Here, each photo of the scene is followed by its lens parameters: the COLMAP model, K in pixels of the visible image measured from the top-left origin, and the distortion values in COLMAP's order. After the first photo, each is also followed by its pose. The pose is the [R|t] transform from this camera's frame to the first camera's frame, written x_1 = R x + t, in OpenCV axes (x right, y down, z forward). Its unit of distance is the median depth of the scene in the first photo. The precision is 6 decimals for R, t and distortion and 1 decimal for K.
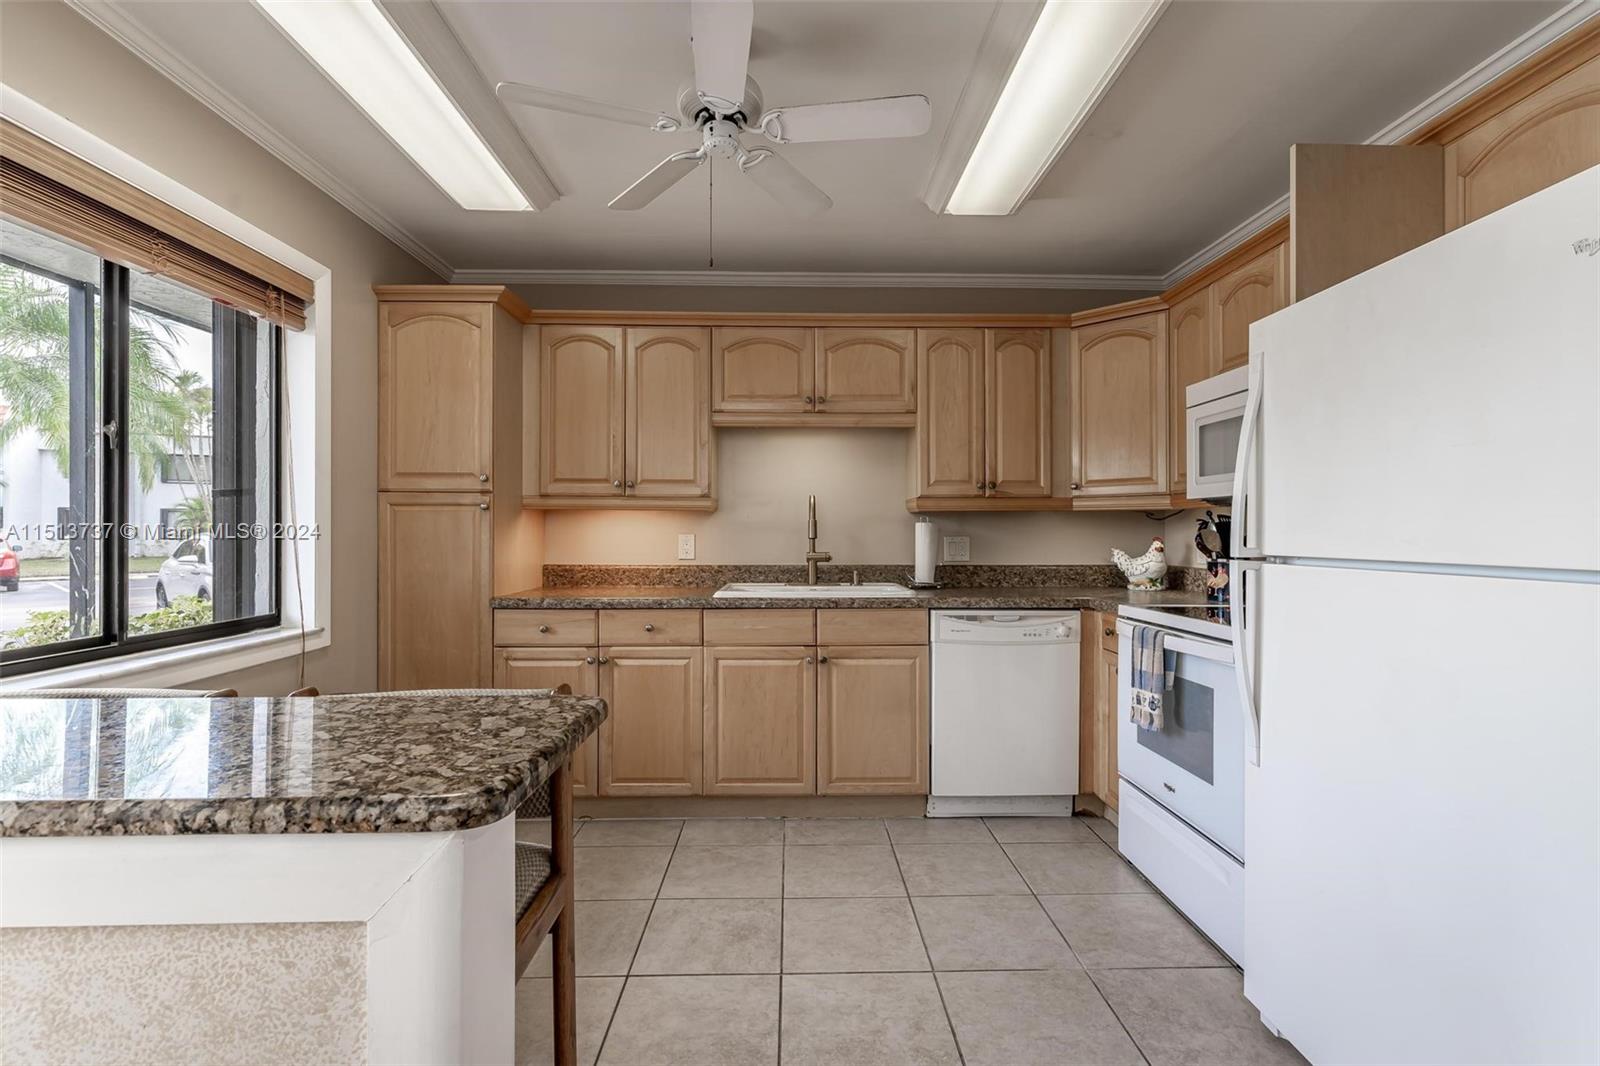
lens RADIAL K [[719.8, 0, 816.4], [0, 719.8, 532.2], [0, 0, 1]] dist [0.000599, -0.001717]
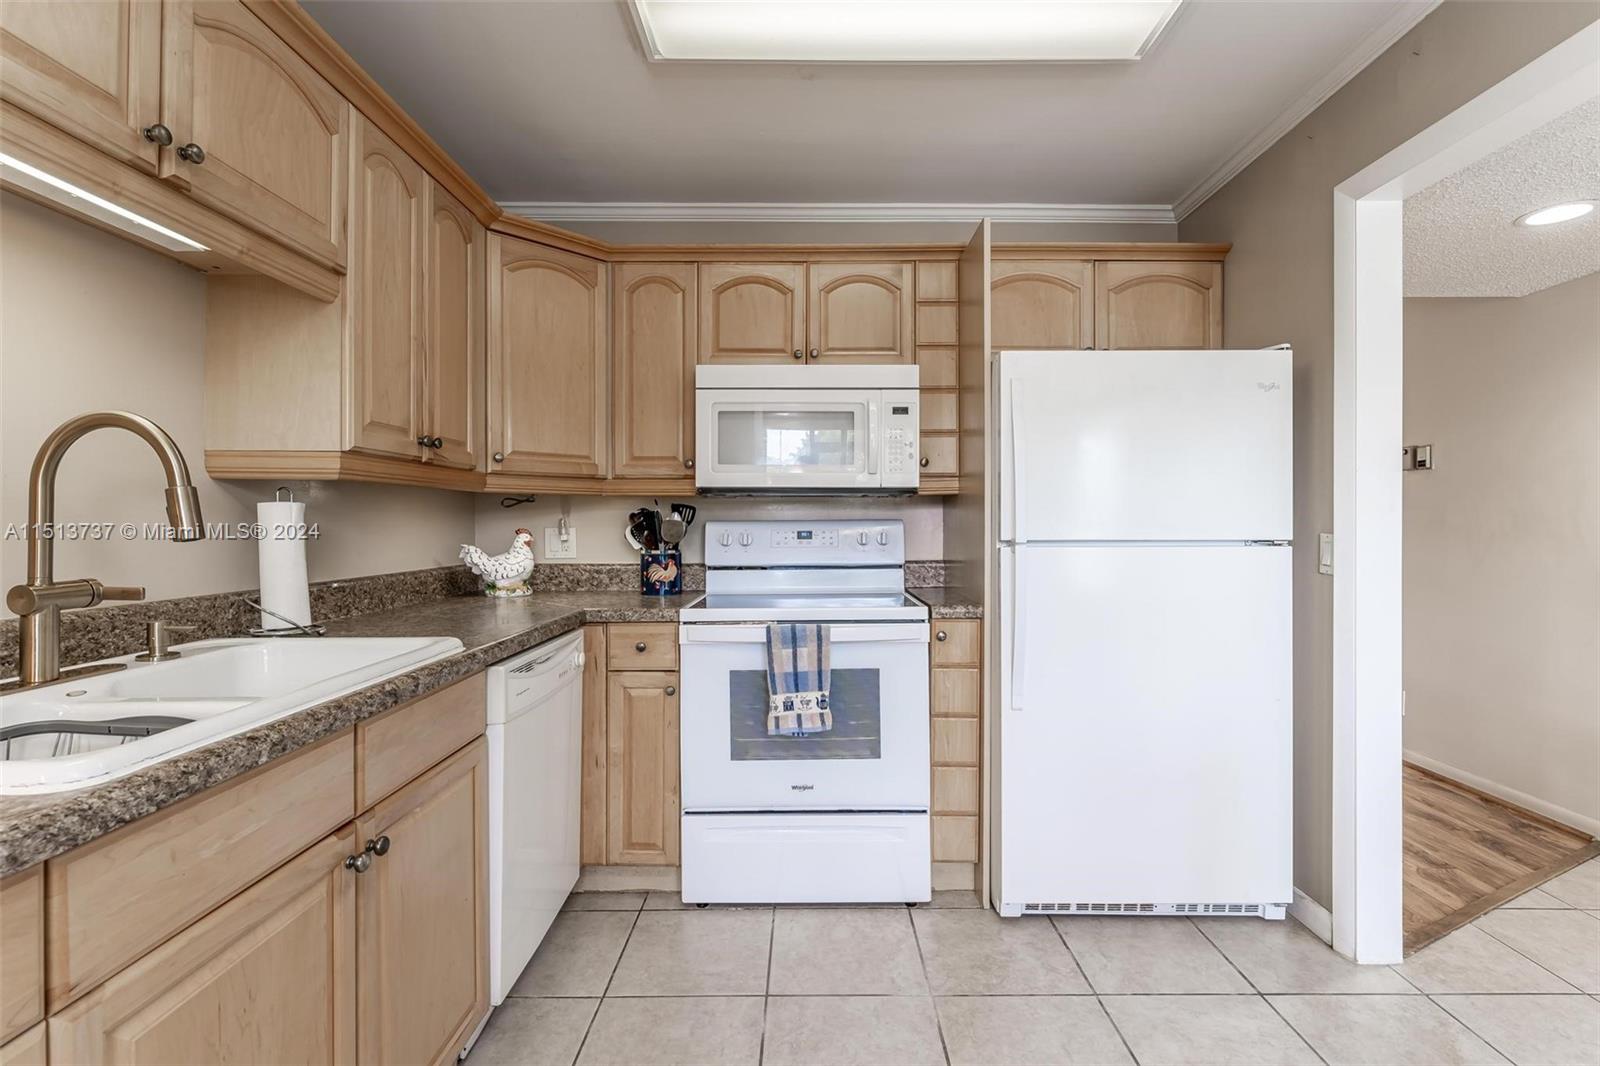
lens RADIAL K [[719.8, 0, 816.7], [0, 719.8, 524.3], [0, 0, 1]] dist [0.000599, -0.001717]
pose [[0.043743, -0.001630, 0.999041, -0.370246], [-0.001039, 0.999998, 0.001677, 0.000369], [-0.999042, -0.001112, 0.043741, 0.737057]]
